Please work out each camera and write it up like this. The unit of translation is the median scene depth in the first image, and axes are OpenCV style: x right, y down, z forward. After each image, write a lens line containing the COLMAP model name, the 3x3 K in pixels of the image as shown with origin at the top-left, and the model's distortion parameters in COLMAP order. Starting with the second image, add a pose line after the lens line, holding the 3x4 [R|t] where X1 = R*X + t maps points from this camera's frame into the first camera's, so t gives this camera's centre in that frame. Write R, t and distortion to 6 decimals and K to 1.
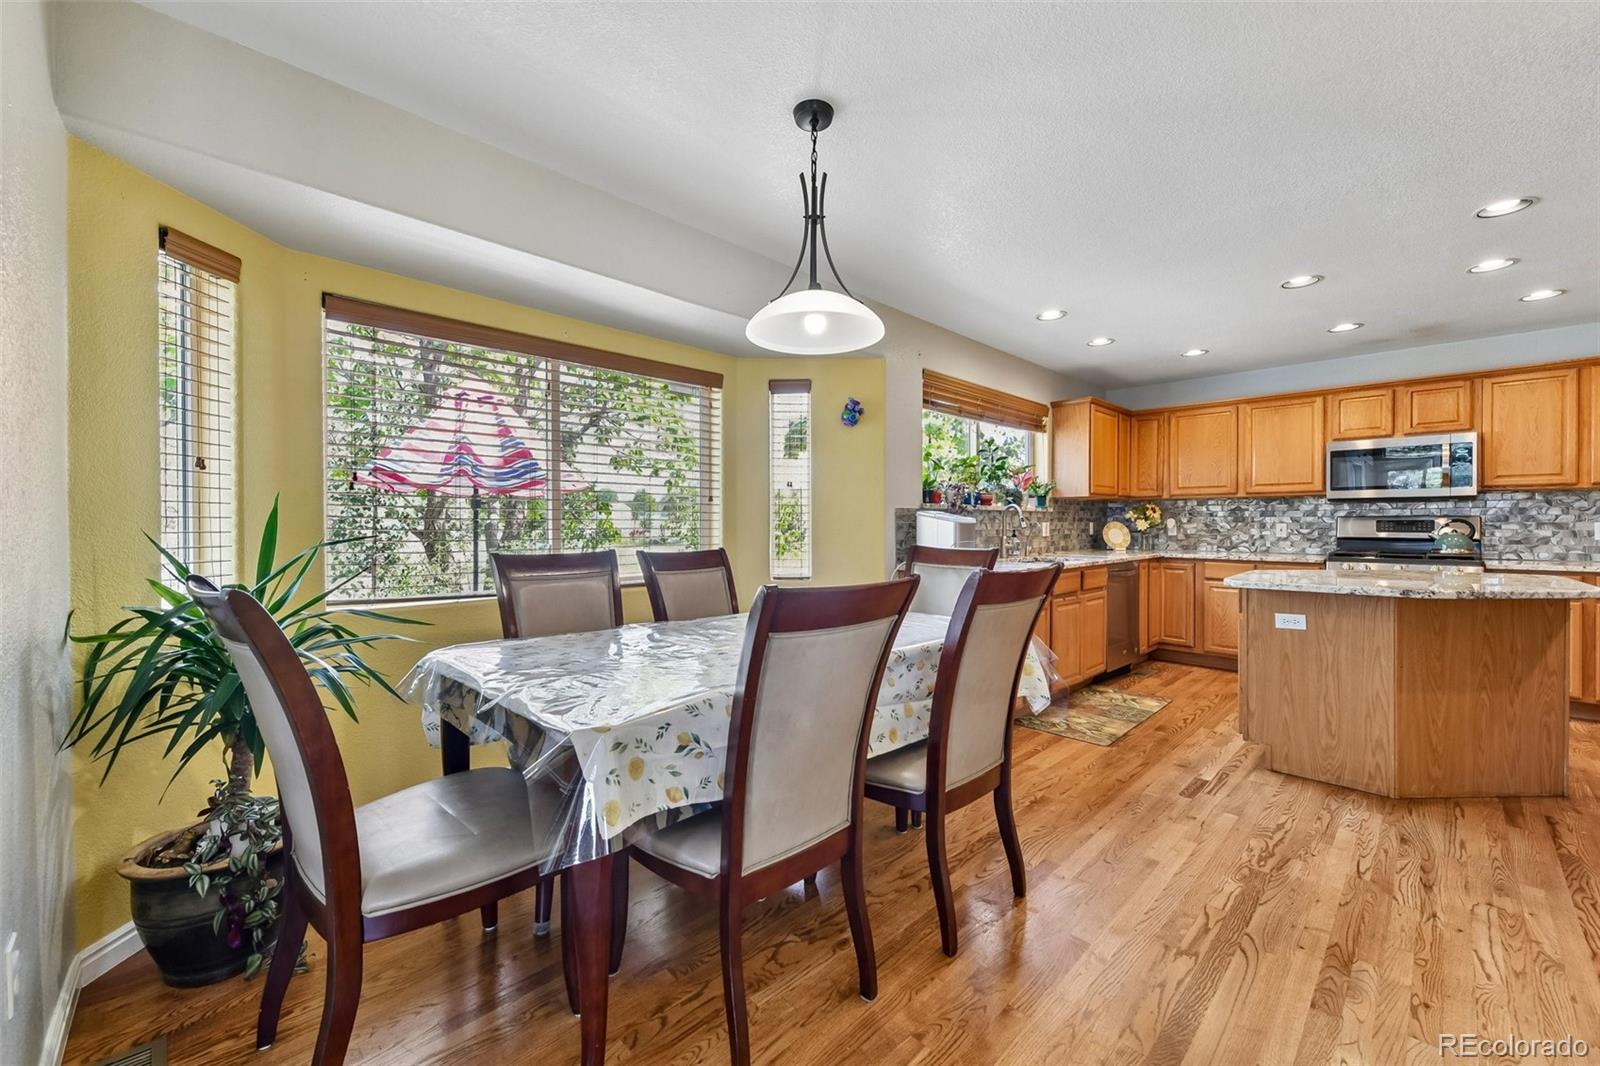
lens RADIAL K [[631.0, 0, 803.7], [0, 631.0, 526.3], [0, 0, 1]] dist [0.013284, -0.006103]
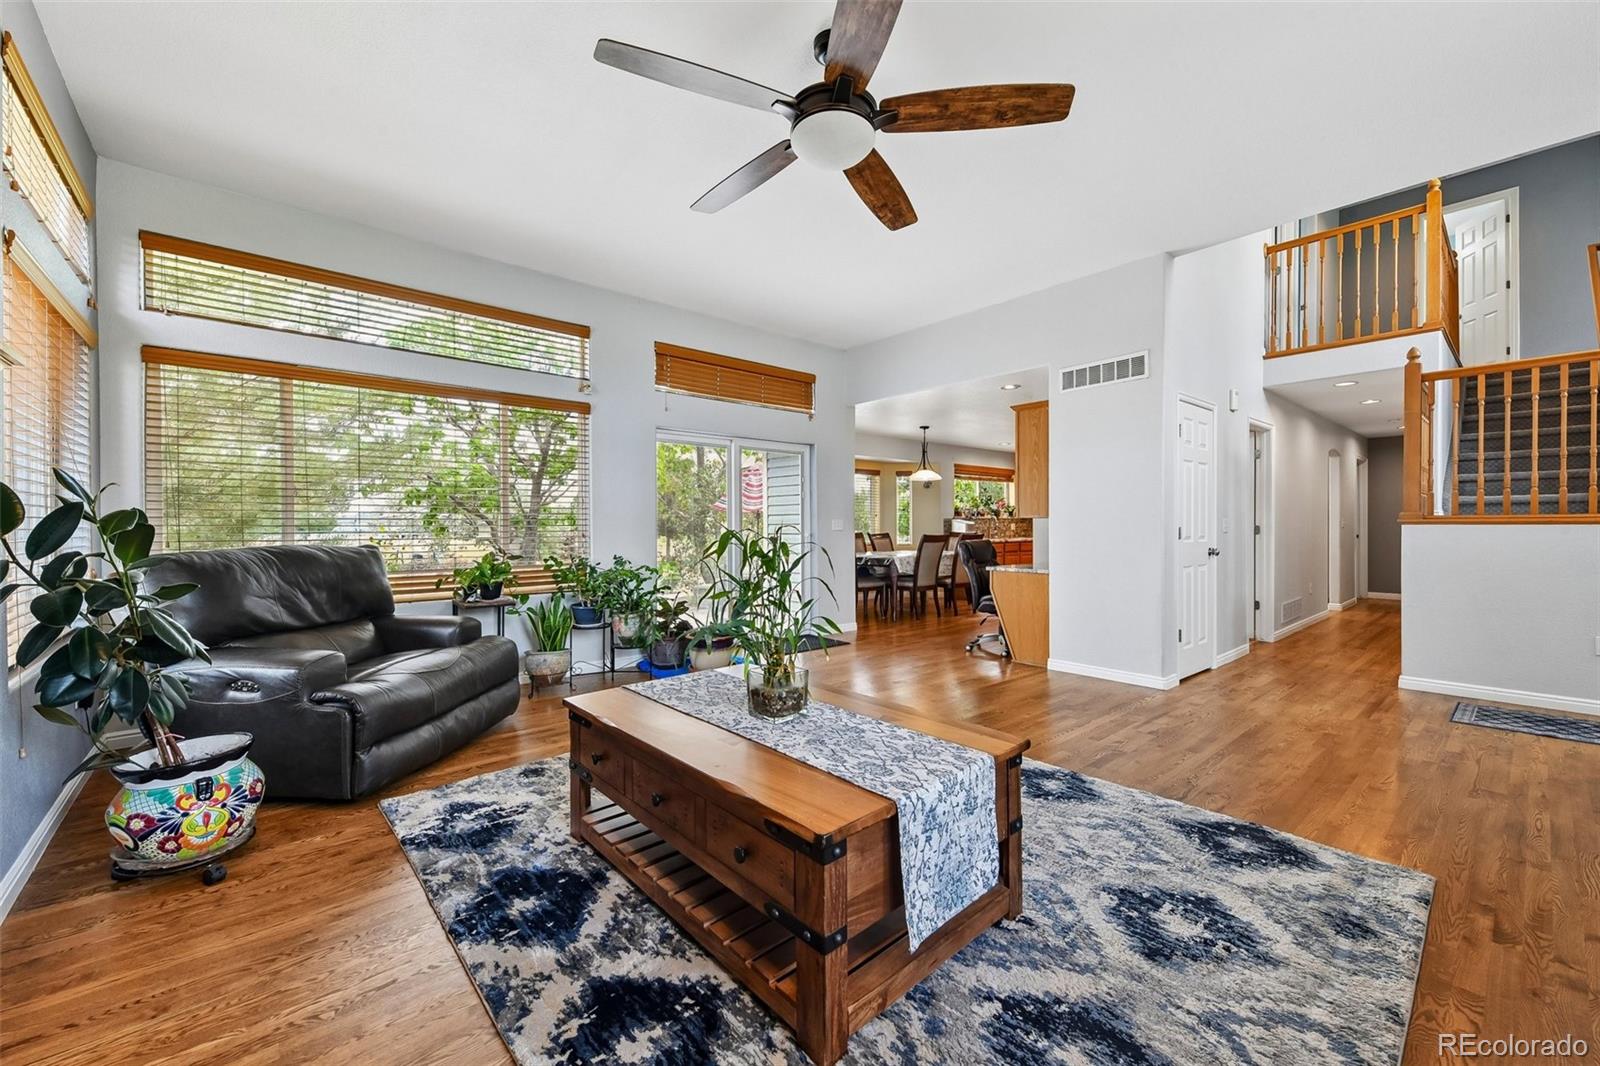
lens RADIAL K [[631.0, 0, 802.3], [0, 631.0, 529.4], [0, 0, 1]] dist [0.013284, -0.006103]
pose [[0.997468, -0.000485, -0.071109, -0.268369], [0.000928, 0.999980, 0.006193, -0.000884], [0.071105, -0.006244, 0.997449, -1.755494]]
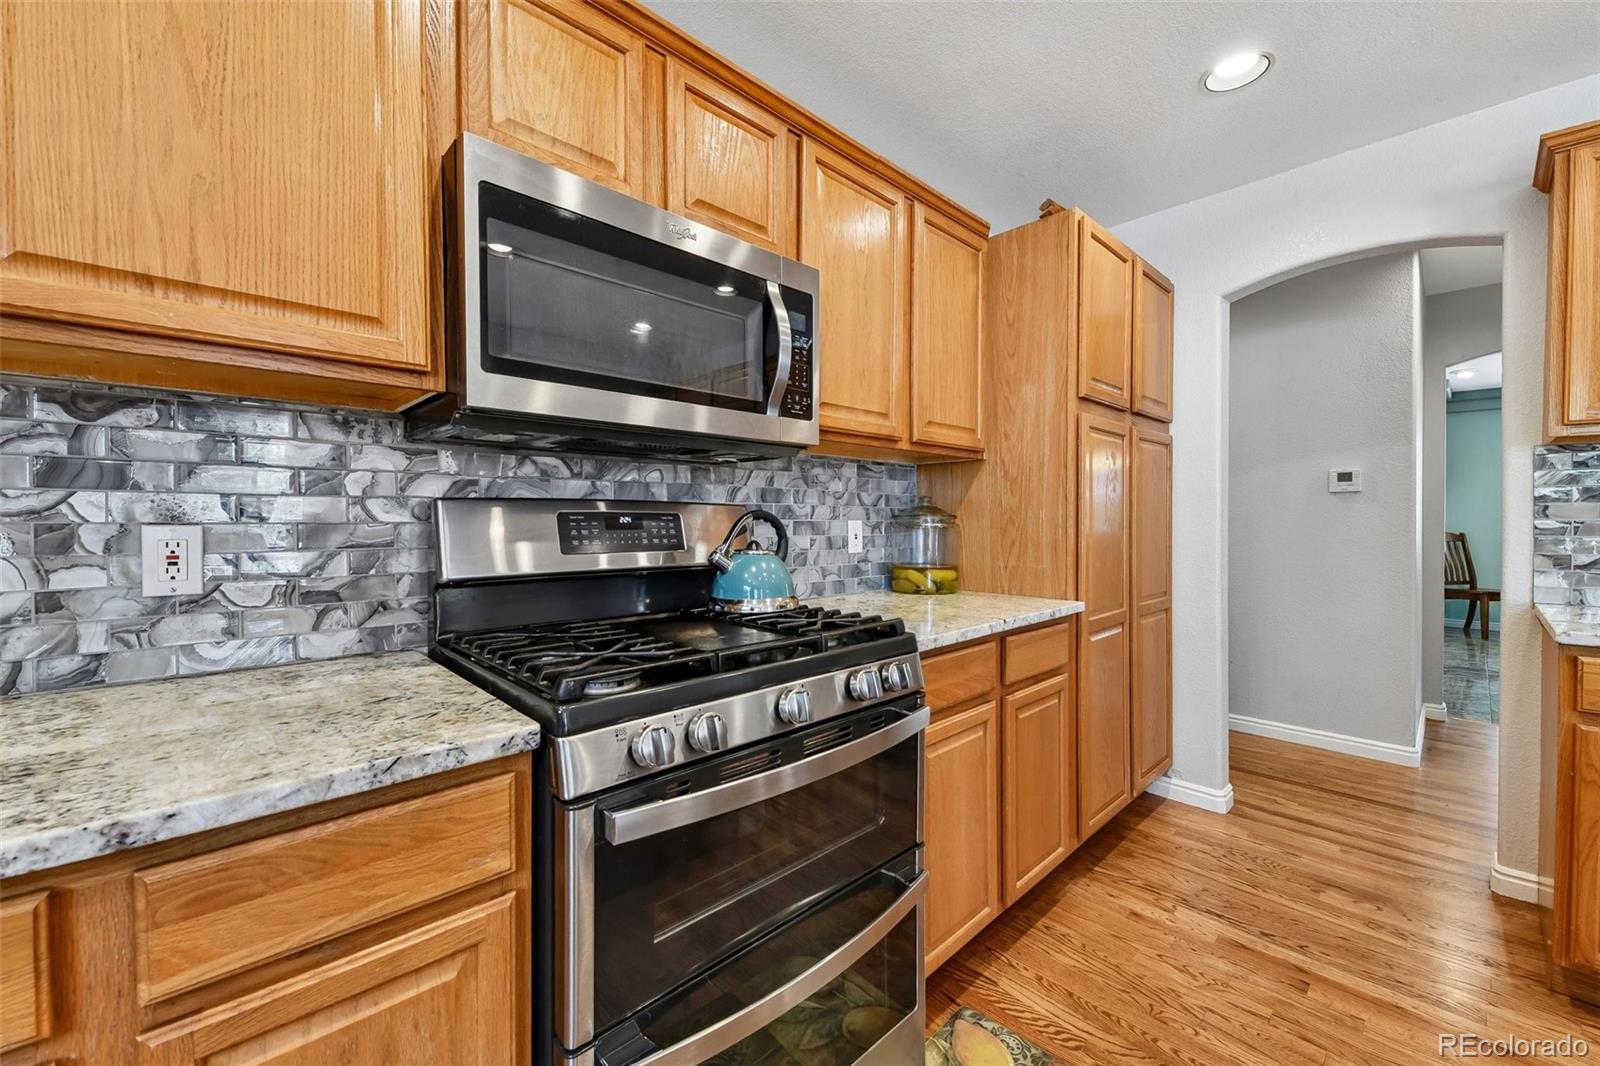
lens RADIAL K [[631.0, 0, 808.9], [0, 631.0, 527.5], [0, 0, 1]] dist [0.013284, -0.006103]
pose [[0.010067, -0.011766, 0.999880, 0.812978], [0.007036, 0.999907, 0.011696, -0.007581], [-0.999925, 0.006918, 0.010149, 1.167541]]
